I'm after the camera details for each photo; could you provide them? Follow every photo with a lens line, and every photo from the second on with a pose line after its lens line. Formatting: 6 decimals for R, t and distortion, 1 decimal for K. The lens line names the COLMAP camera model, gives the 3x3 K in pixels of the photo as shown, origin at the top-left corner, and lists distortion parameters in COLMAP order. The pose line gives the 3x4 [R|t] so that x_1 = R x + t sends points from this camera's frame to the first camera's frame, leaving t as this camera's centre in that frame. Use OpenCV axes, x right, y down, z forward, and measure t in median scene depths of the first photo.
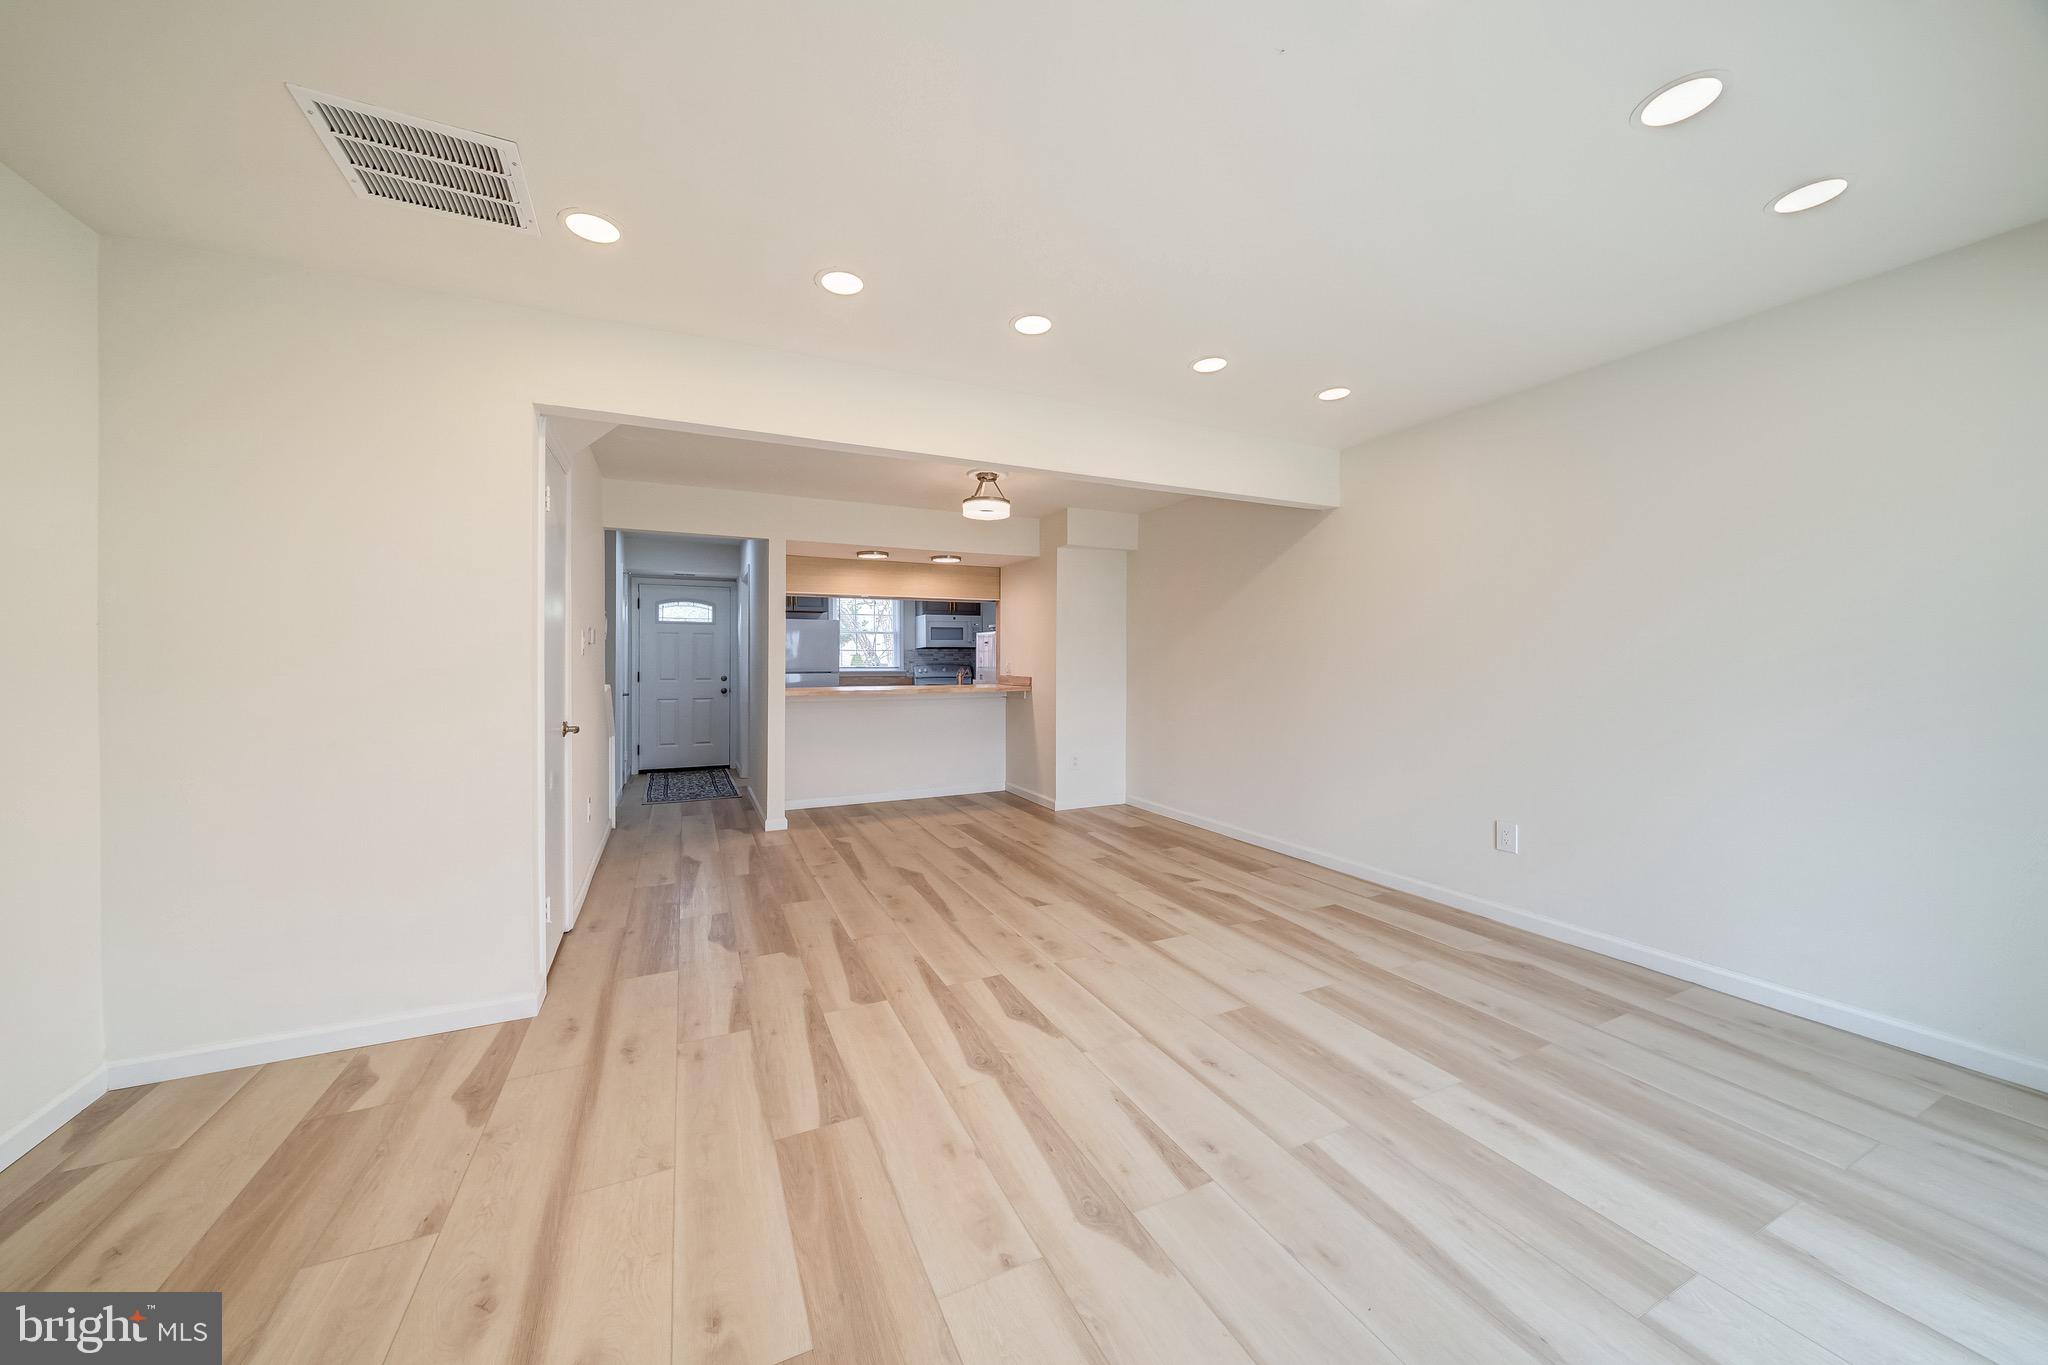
lens RADIAL K [[721.8, 0, 1012.7], [0, 721.8, 657.1], [0, 0, 1]] dist [-0.011211, 0.001463]
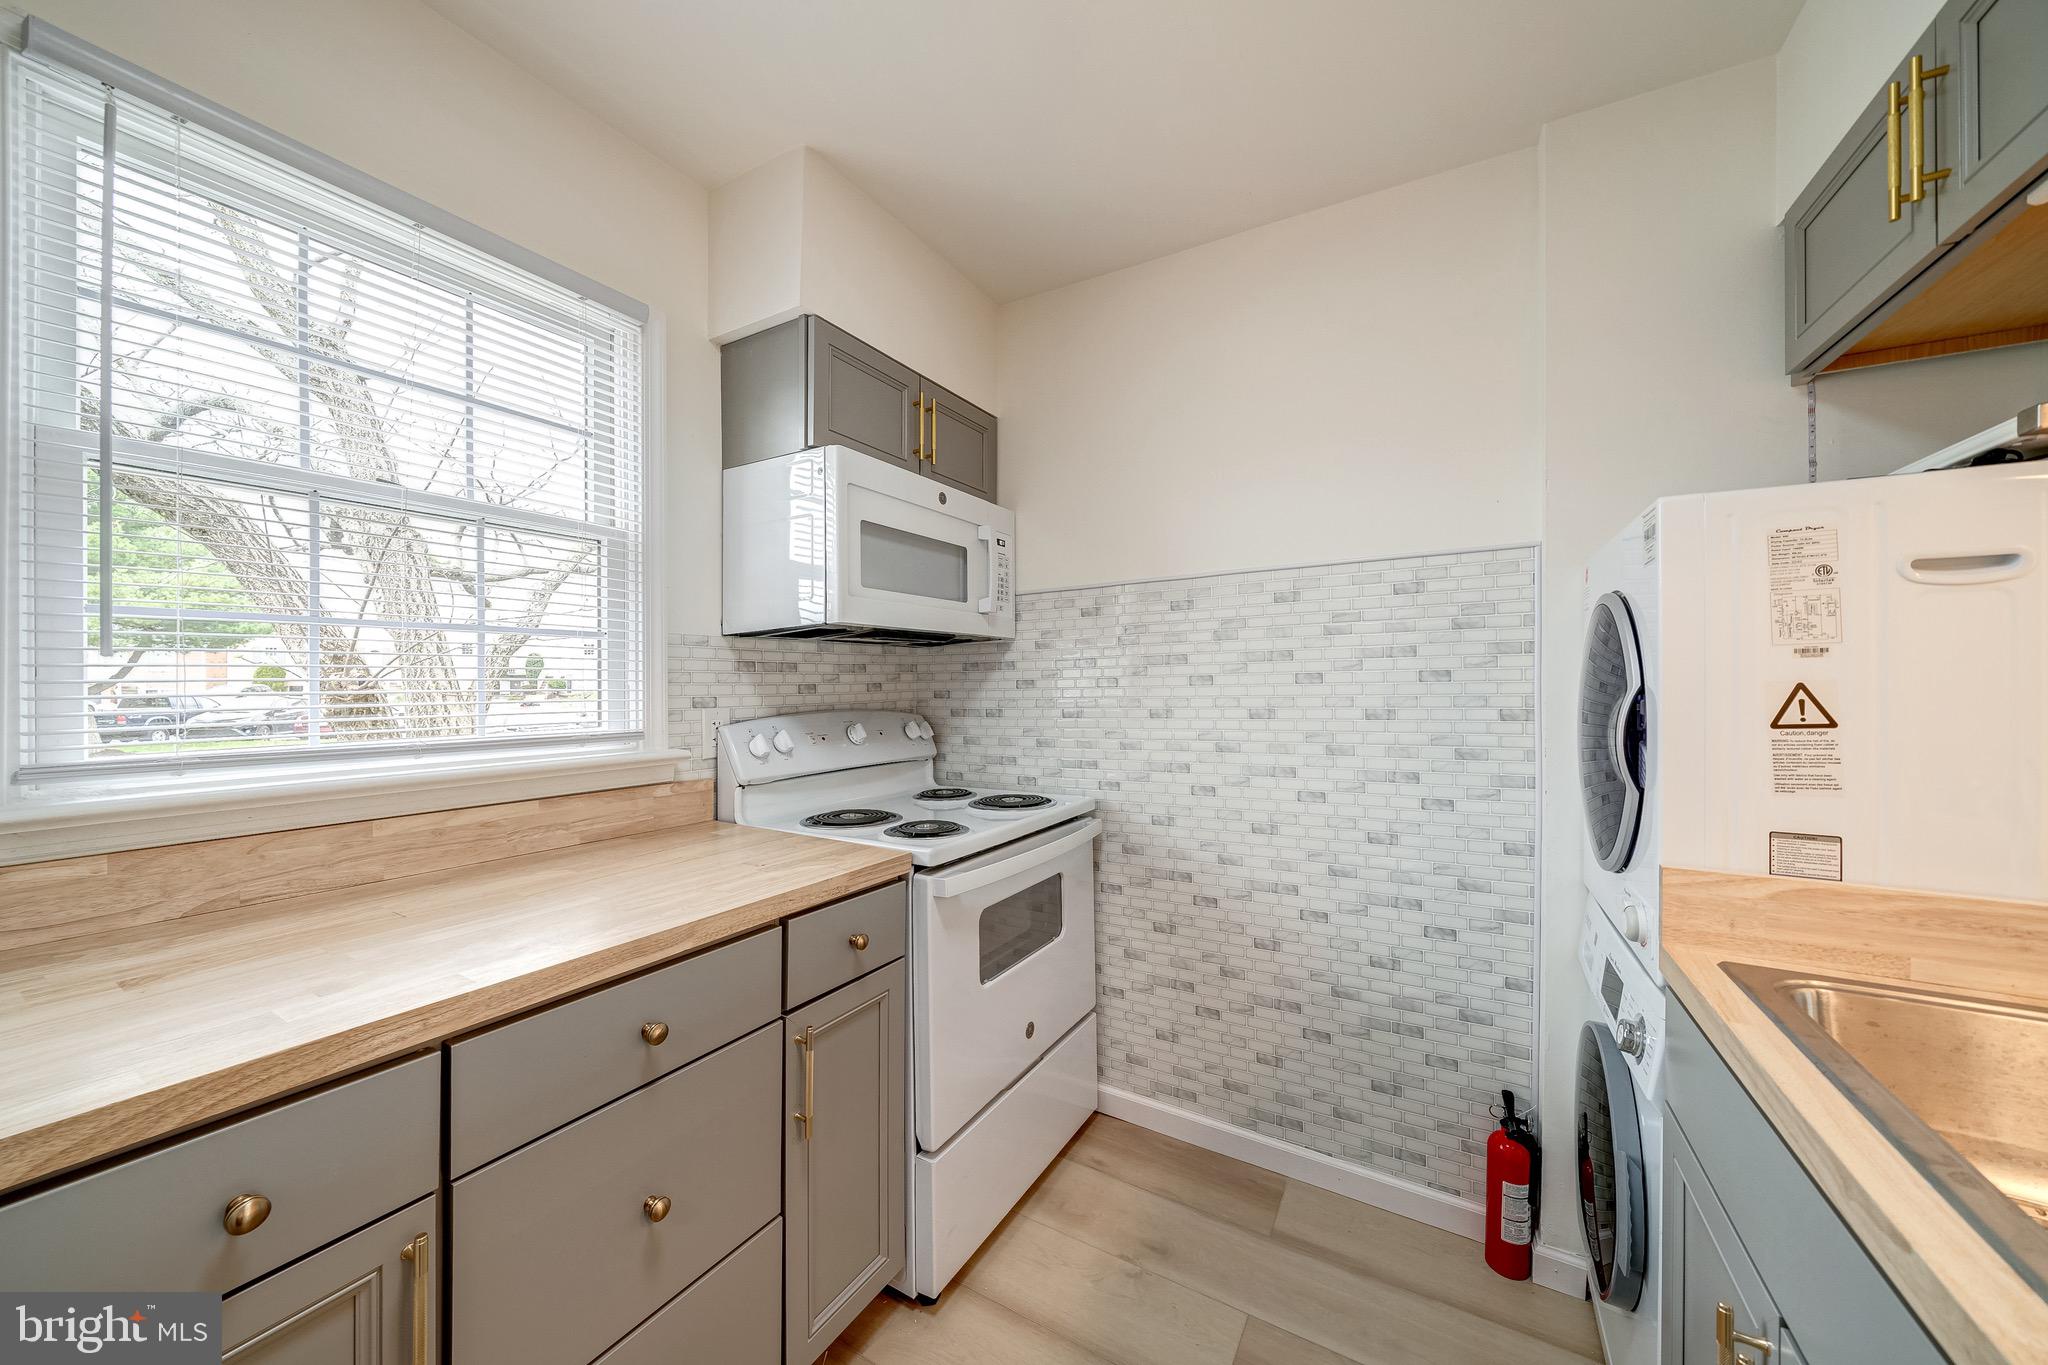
lens RADIAL K [[721.8, 0, 1041.7], [0, 721.8, 676.0], [0, 0, 1]] dist [-0.011211, 0.001463]
pose [[0.808949, -0.000400, 0.587879, -0.346372], [-0.002123, 0.999991, 0.003602, -0.002816], [-0.587875, -0.004162, 0.808941, 1.536545]]
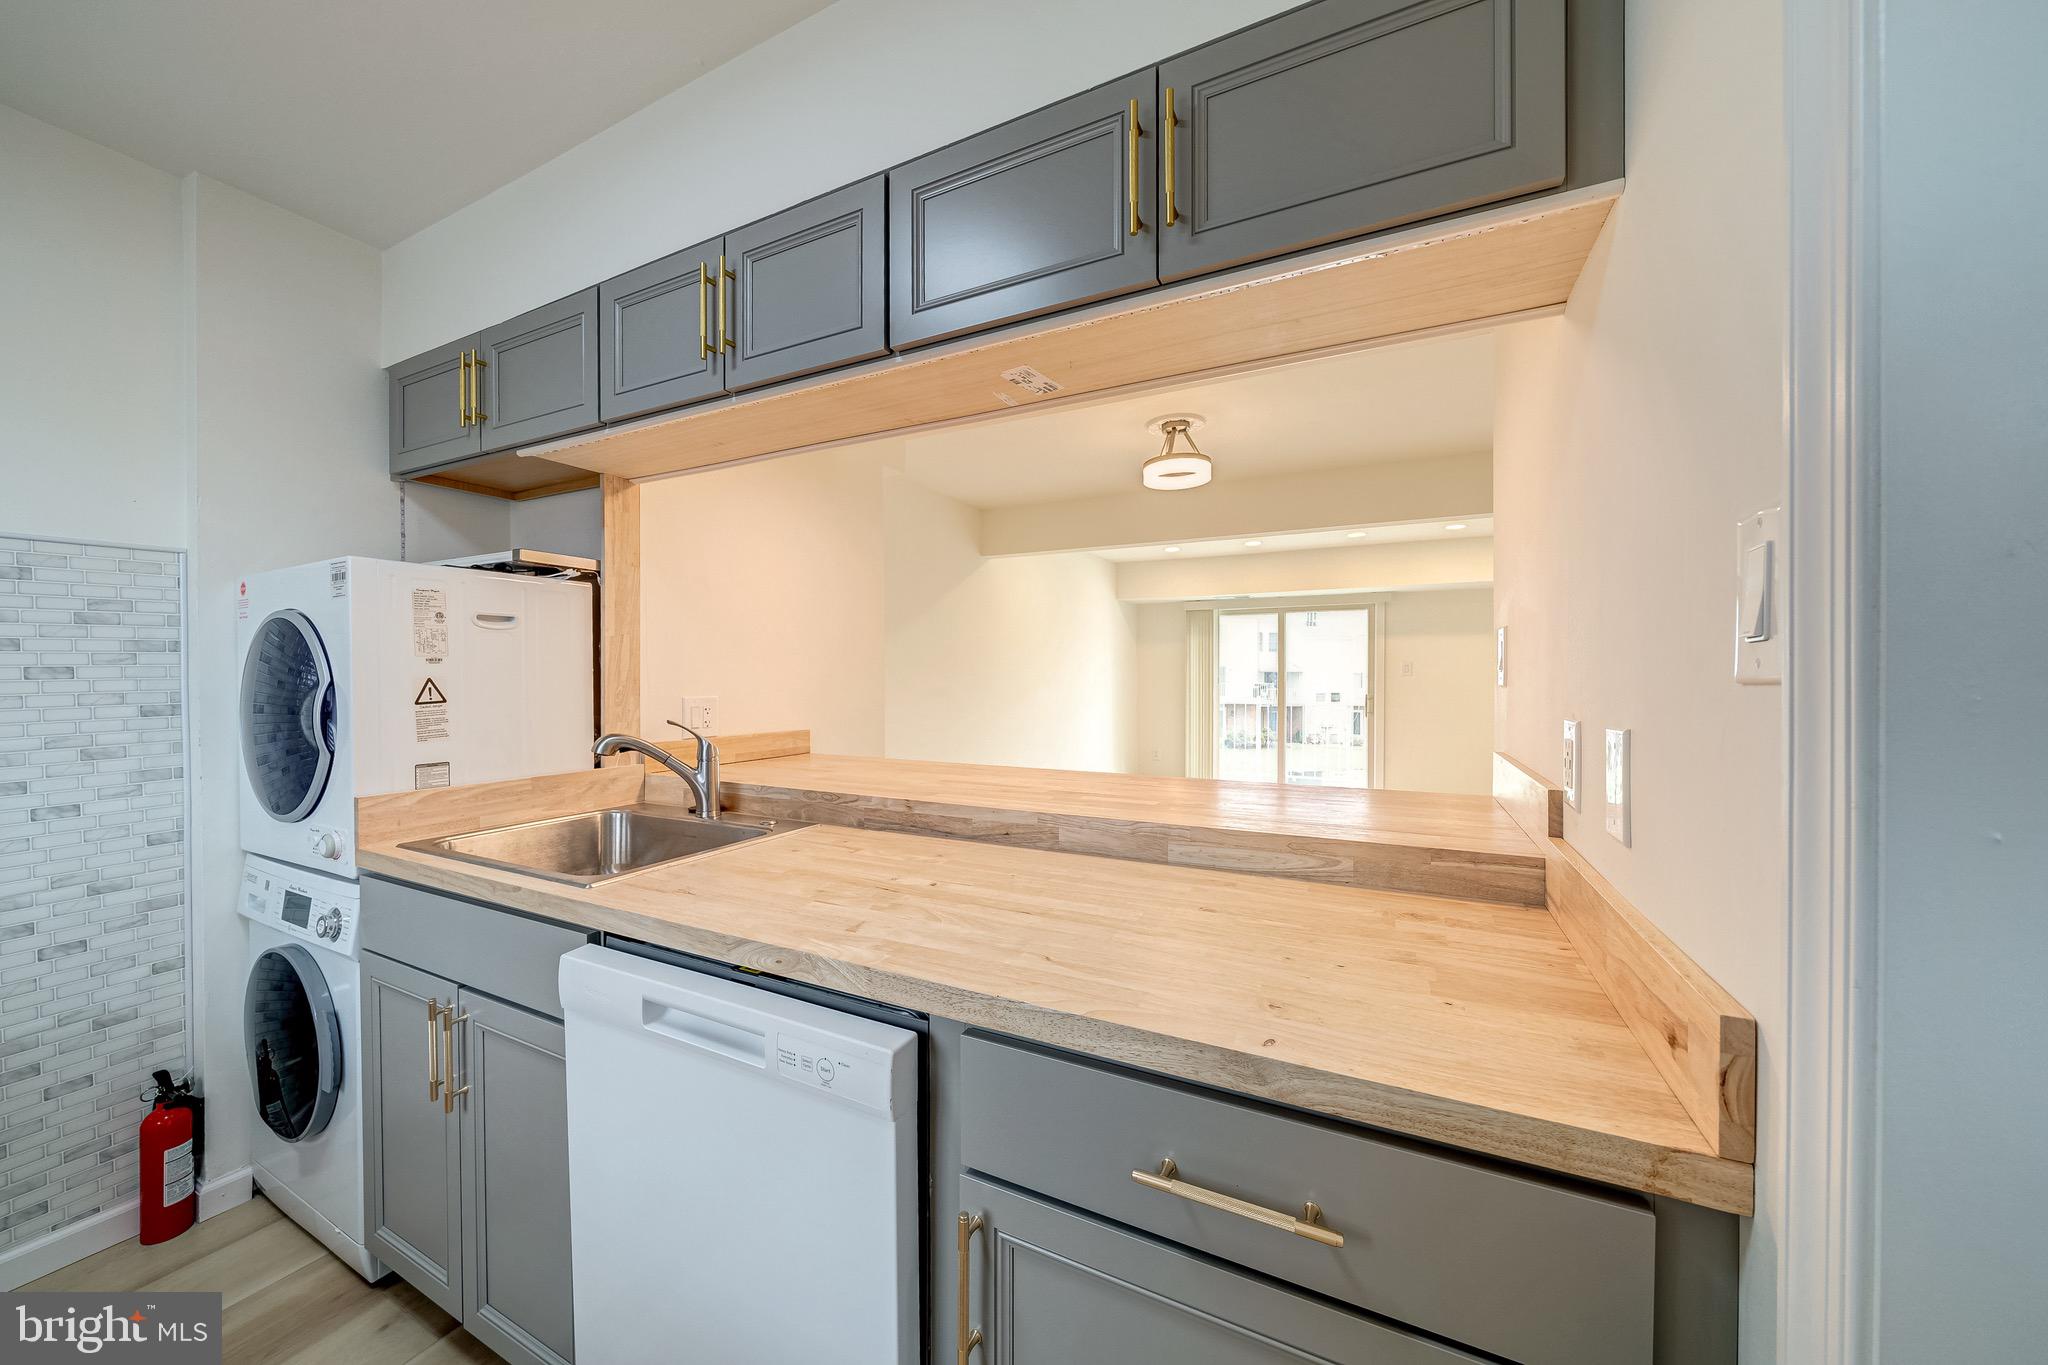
lens RADIAL K [[721.8, 0, 1005.1], [0, 721.8, 689.6], [0, 0, 1]] dist [-0.011211, 0.001463]
pose [[-0.612691, -0.019186, 0.790089, -0.498570], [-0.006451, 0.999793, 0.019276, -0.003633], [-0.790296, 0.006713, -0.612689, 1.563294]]
